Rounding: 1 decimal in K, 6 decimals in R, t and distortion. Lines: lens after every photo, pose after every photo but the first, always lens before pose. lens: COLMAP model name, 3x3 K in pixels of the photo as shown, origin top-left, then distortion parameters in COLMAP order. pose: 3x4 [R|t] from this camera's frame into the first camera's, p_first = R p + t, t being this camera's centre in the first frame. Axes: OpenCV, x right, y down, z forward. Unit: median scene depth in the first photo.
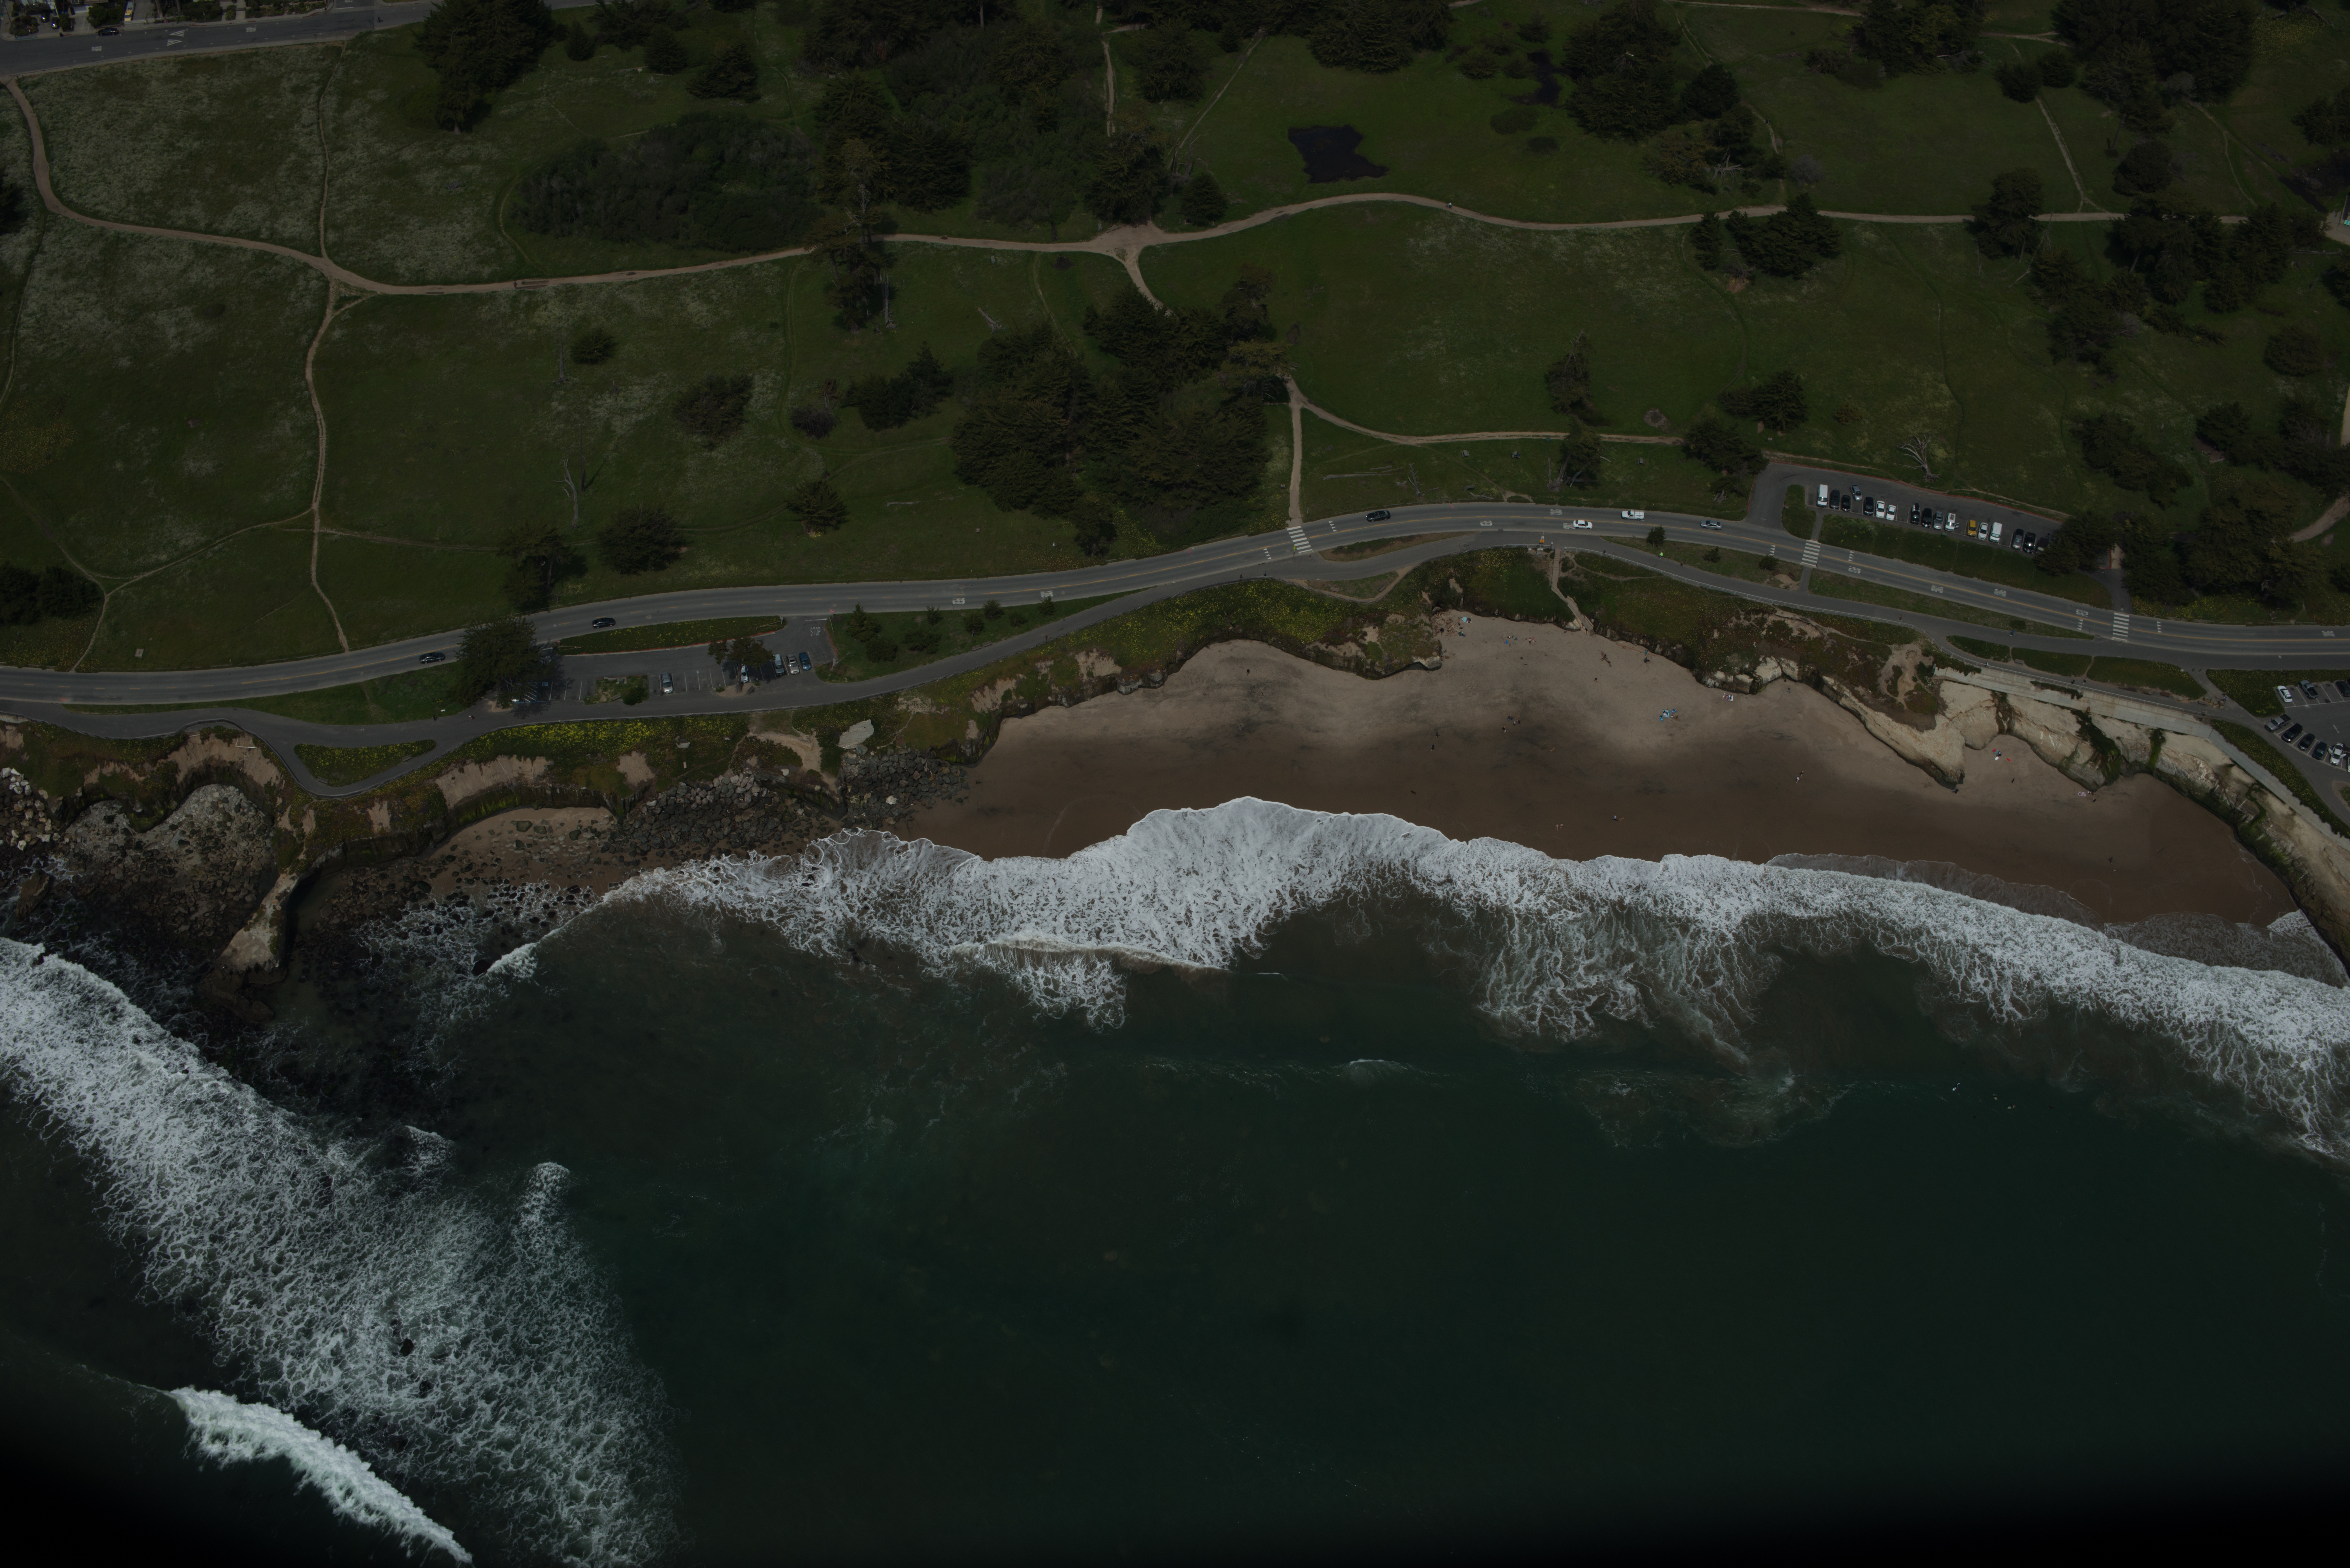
lens RADIAL K [[2669.8, 0, 1175.0], [0, 2669.8, 784.0], [0, 0, 1]] dist [-0.124588, 0.126246]
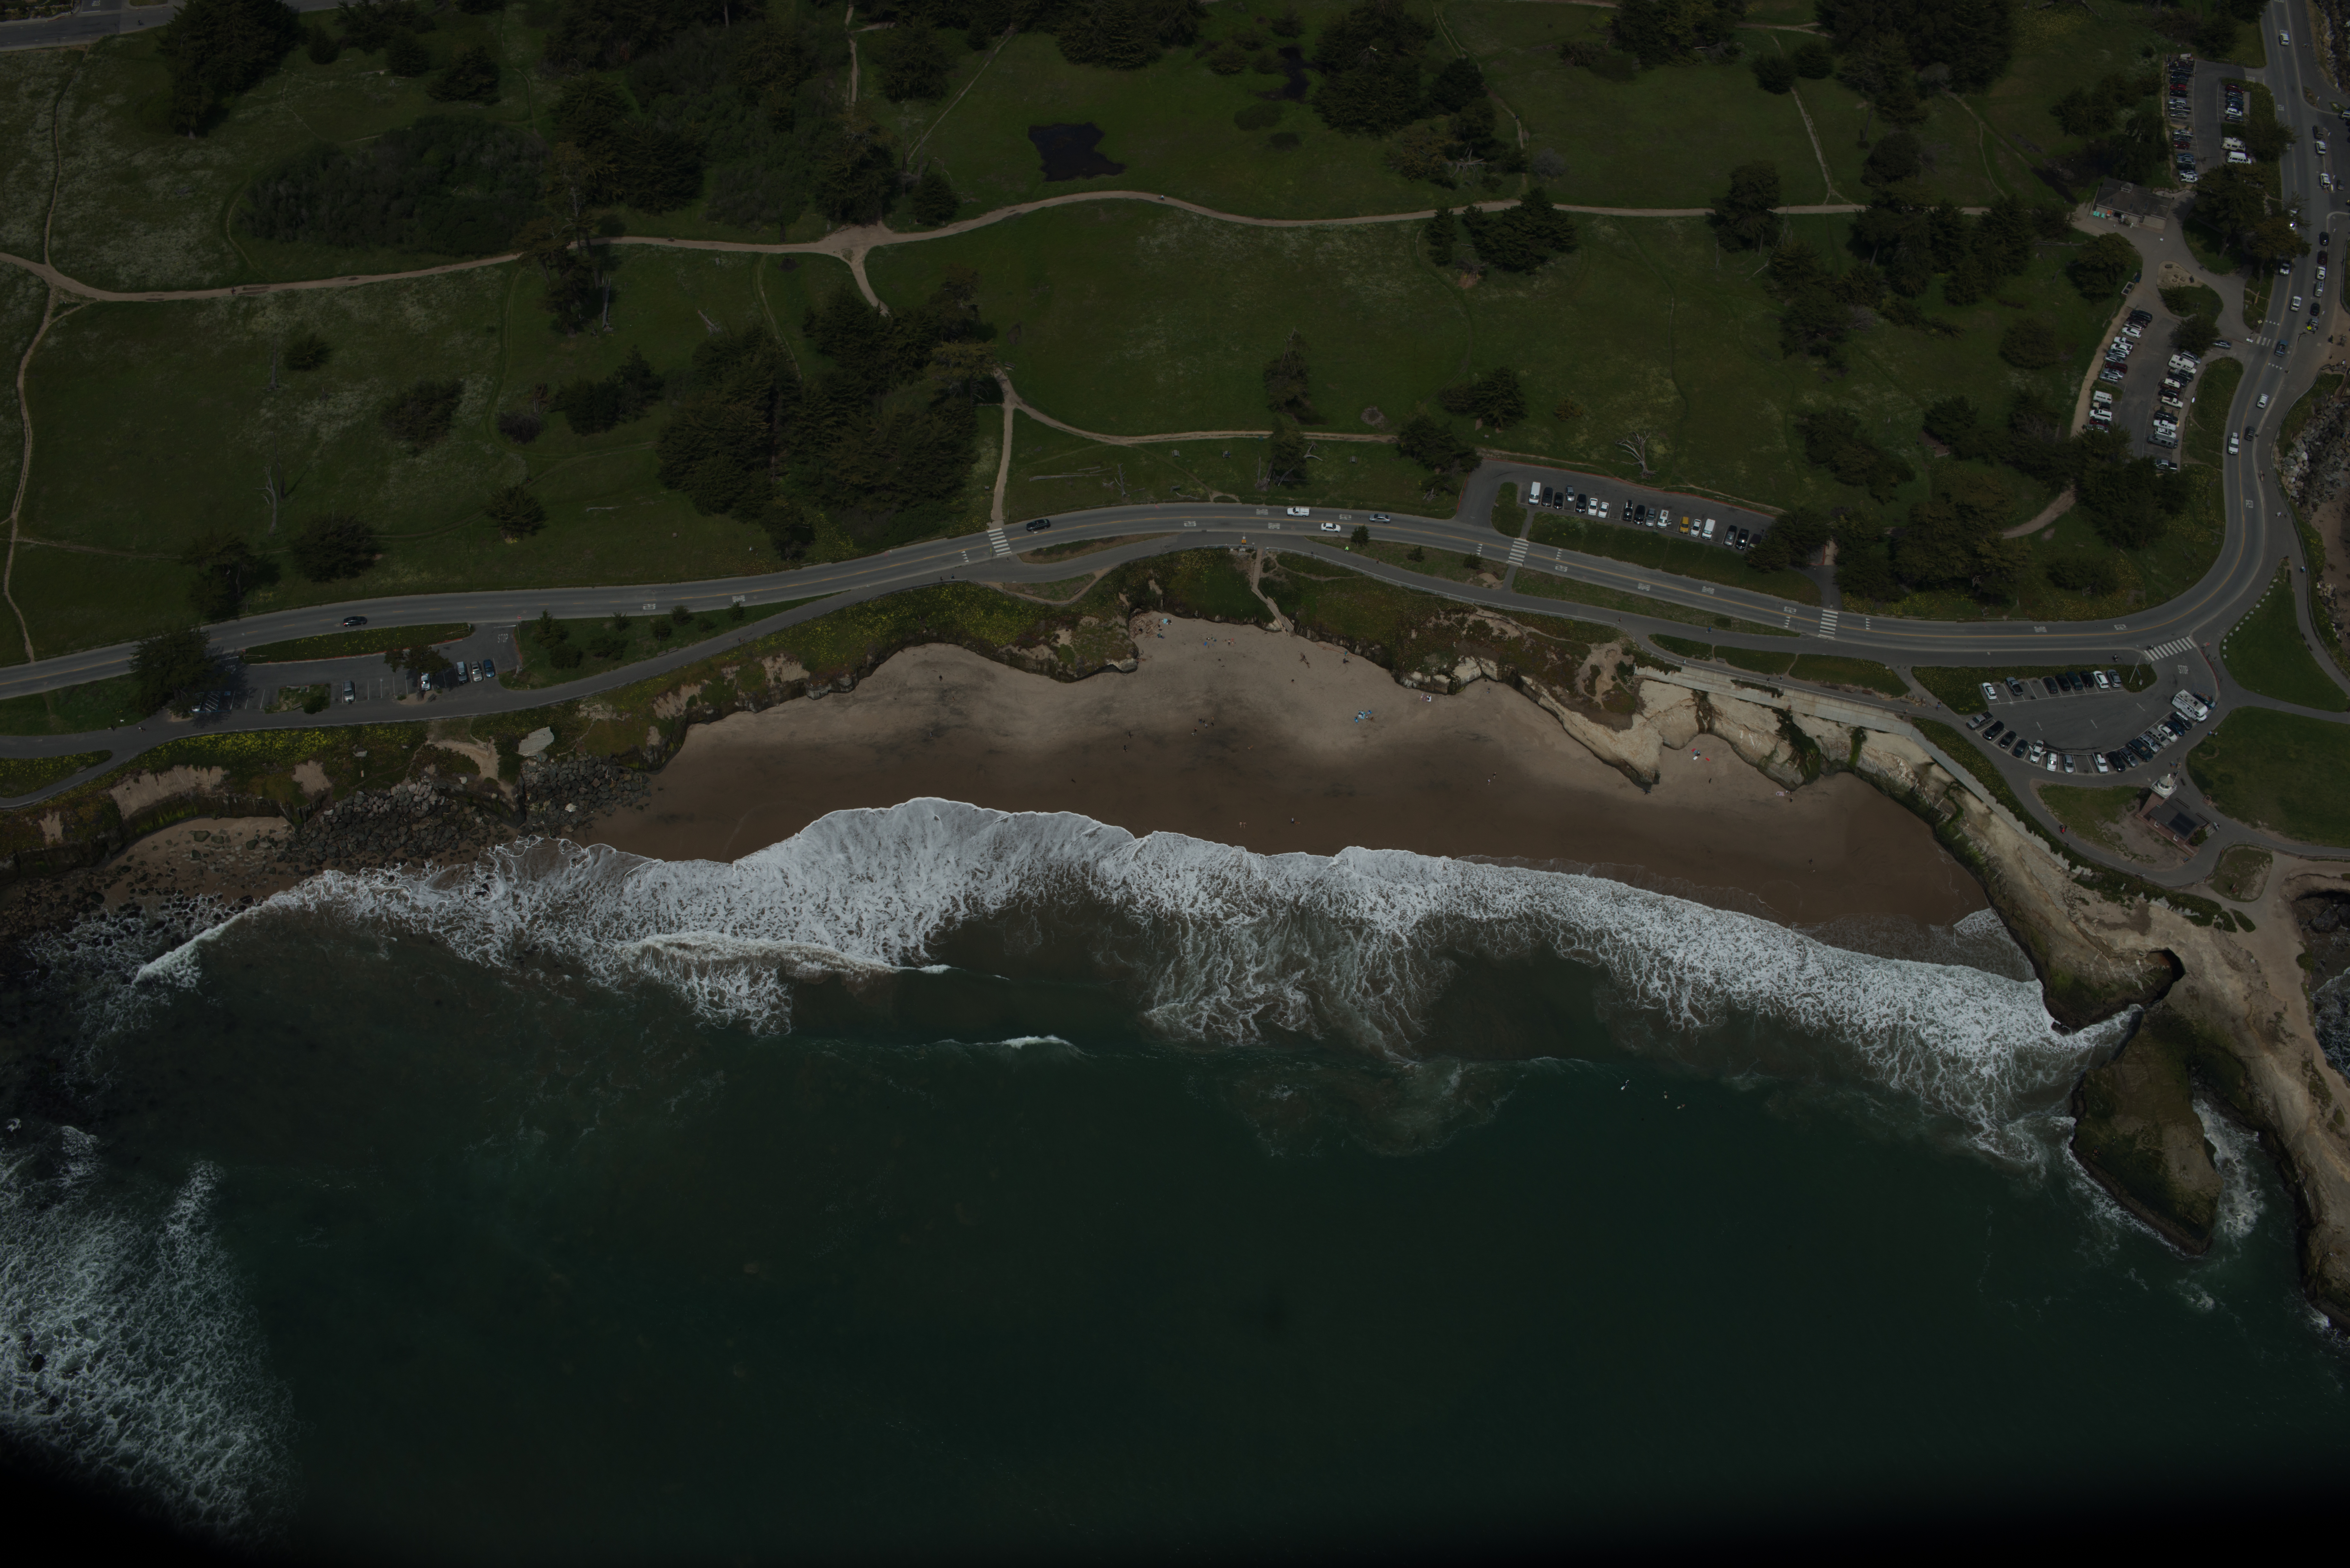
lens RADIAL K [[2669.8, 0, 1175.0], [0, 2669.8, 784.0], [0, 0, 1]] dist [-0.124588, 0.126246]
pose [[0.999929, -0.006335, 0.010117, 0.104370], [0.006314, 0.999978, 0.002156, -0.003332], [-0.010131, -0.002092, 0.999946, 0.007261]]
